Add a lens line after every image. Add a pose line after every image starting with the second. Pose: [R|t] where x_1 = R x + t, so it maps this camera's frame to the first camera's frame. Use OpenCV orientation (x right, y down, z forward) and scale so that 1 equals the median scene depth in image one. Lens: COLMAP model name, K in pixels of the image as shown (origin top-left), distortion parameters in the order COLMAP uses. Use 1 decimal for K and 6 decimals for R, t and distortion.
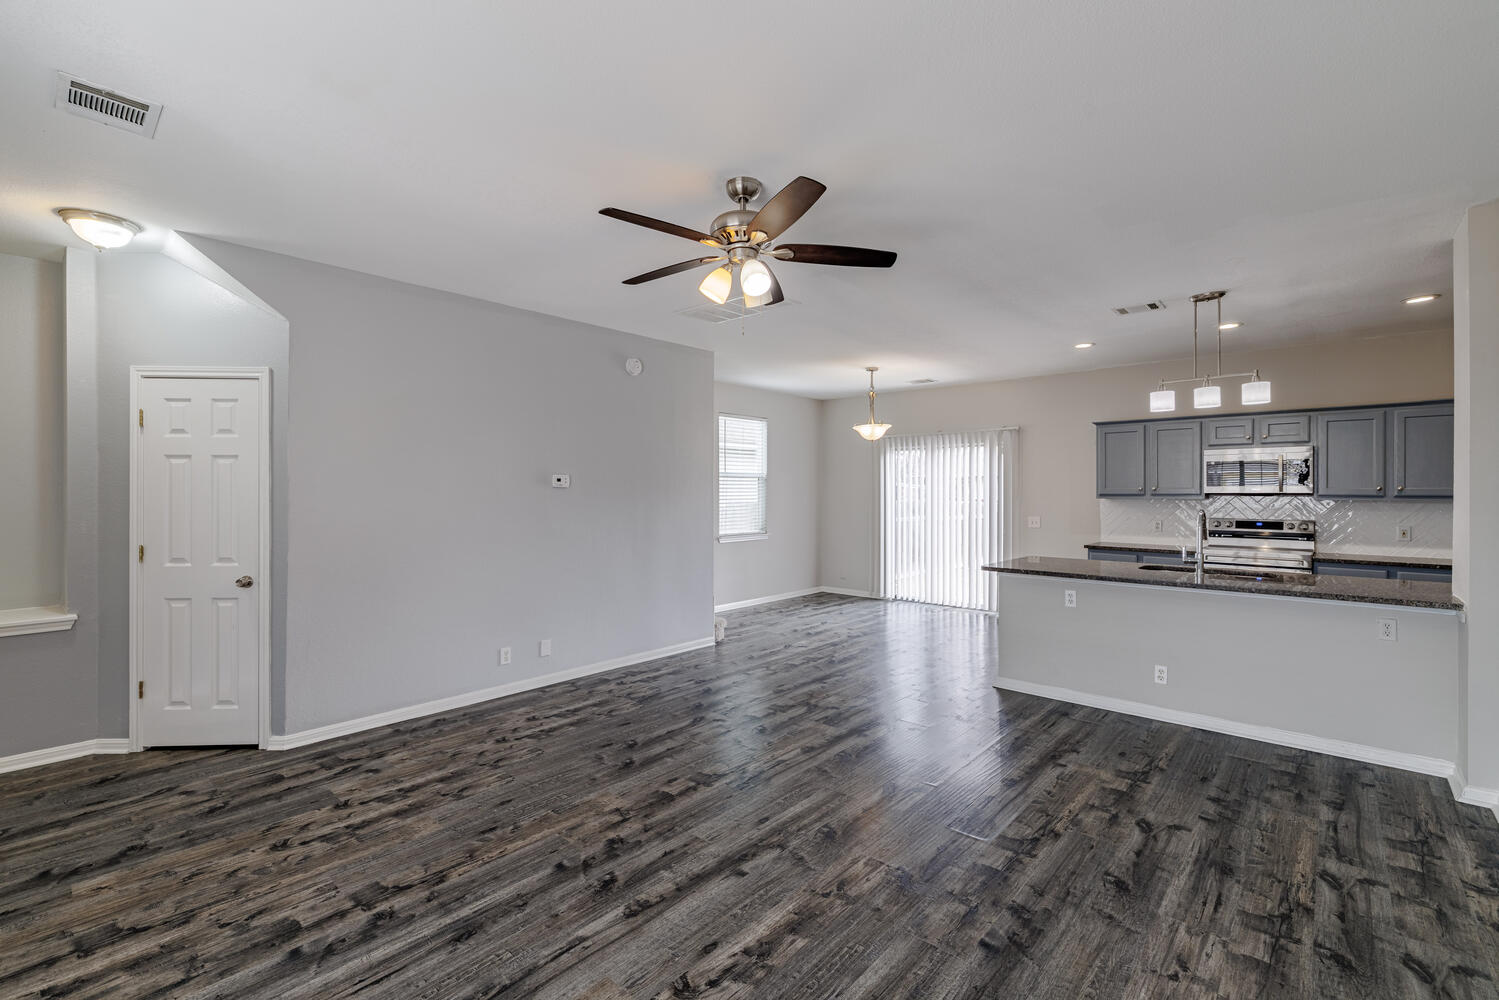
lens RADIAL K [[649.8, 0, 742.9], [0, 649.8, 492.6], [0, 0, 1]] dist [-0.001979, 0.000775]
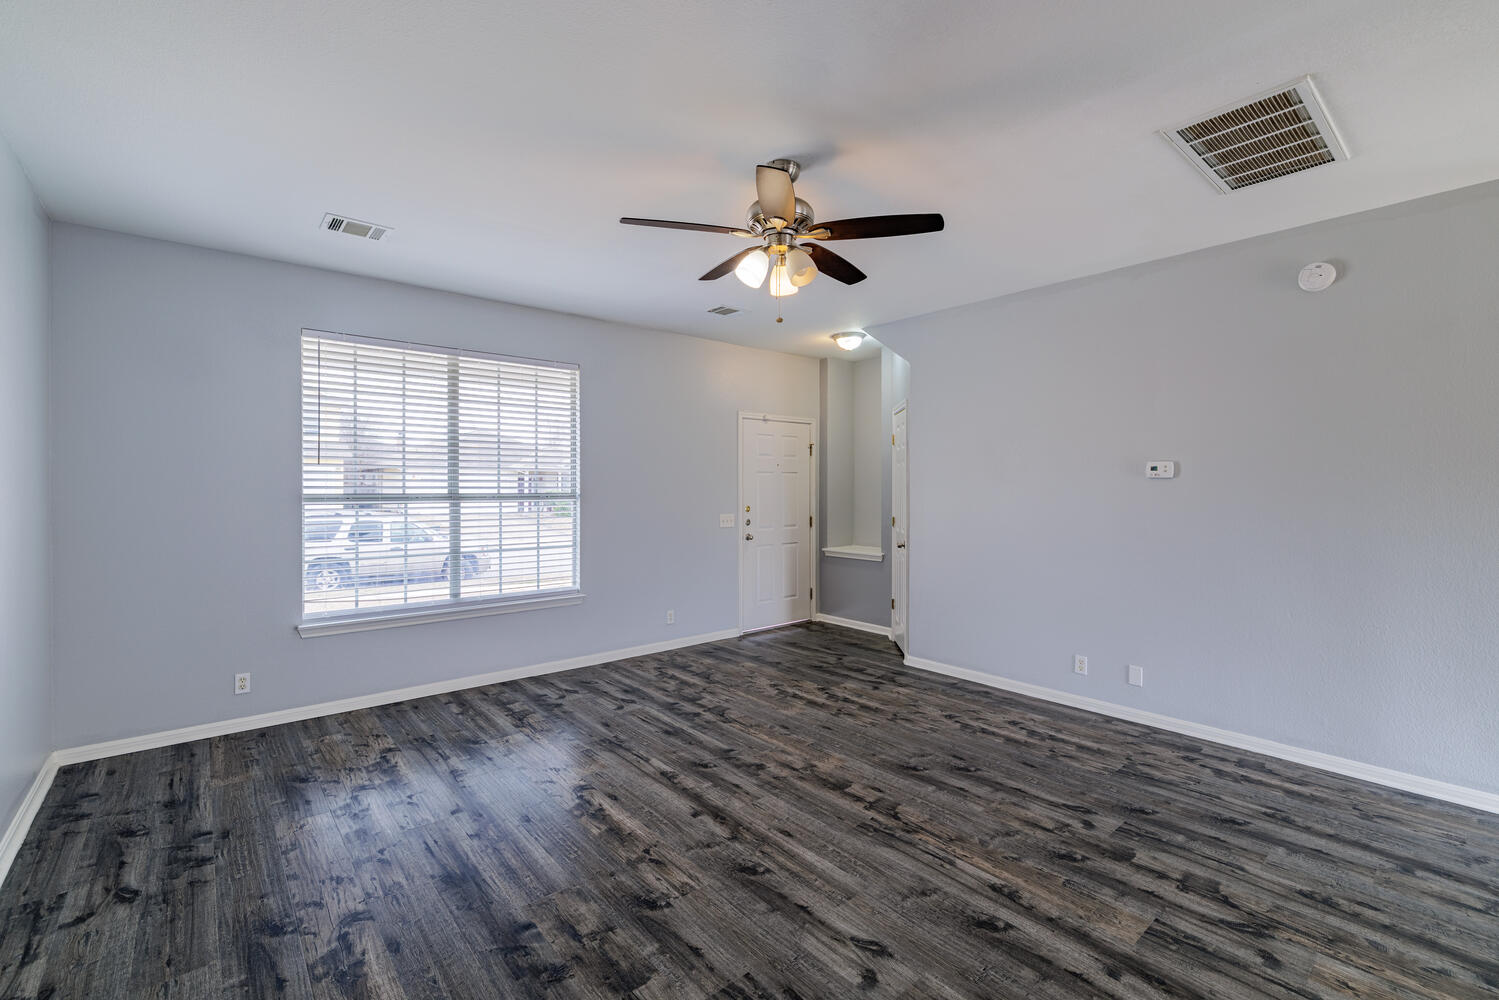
lens RADIAL K [[649.8, 0, 742.9], [0, 649.8, 492.6], [0, 0, 1]] dist [-0.001979, 0.000775]
pose [[-0.132704, 0.009762, -0.991108, 0.884426], [-0.000964, 0.999950, 0.009978, 0.004207], [0.991155, 0.002279, -0.132688, 0.975121]]
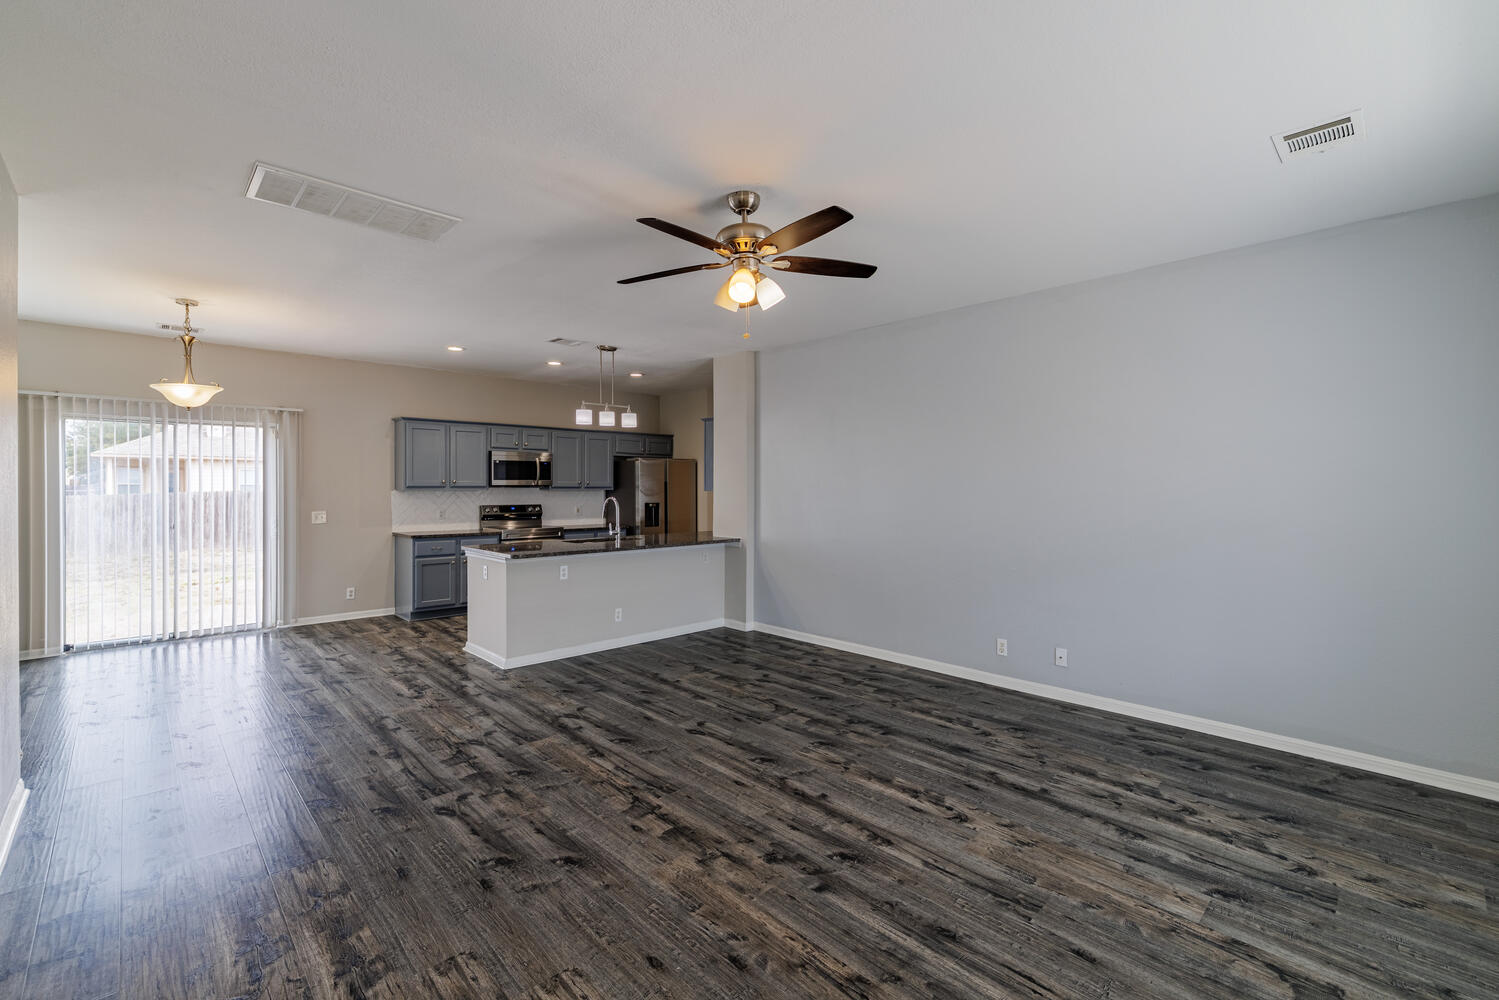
lens RADIAL K [[644.9, 0, 740.4], [0, 644.9, 489.5], [0, 0, 1]] dist [-0.001308, 0.000858]
pose [[0.077142, -0.006416, 0.996999, -0.969567], [-0.002064, 0.999976, 0.006595, -0.000392], [-0.997018, -0.002567, 0.077127, 0.840728]]
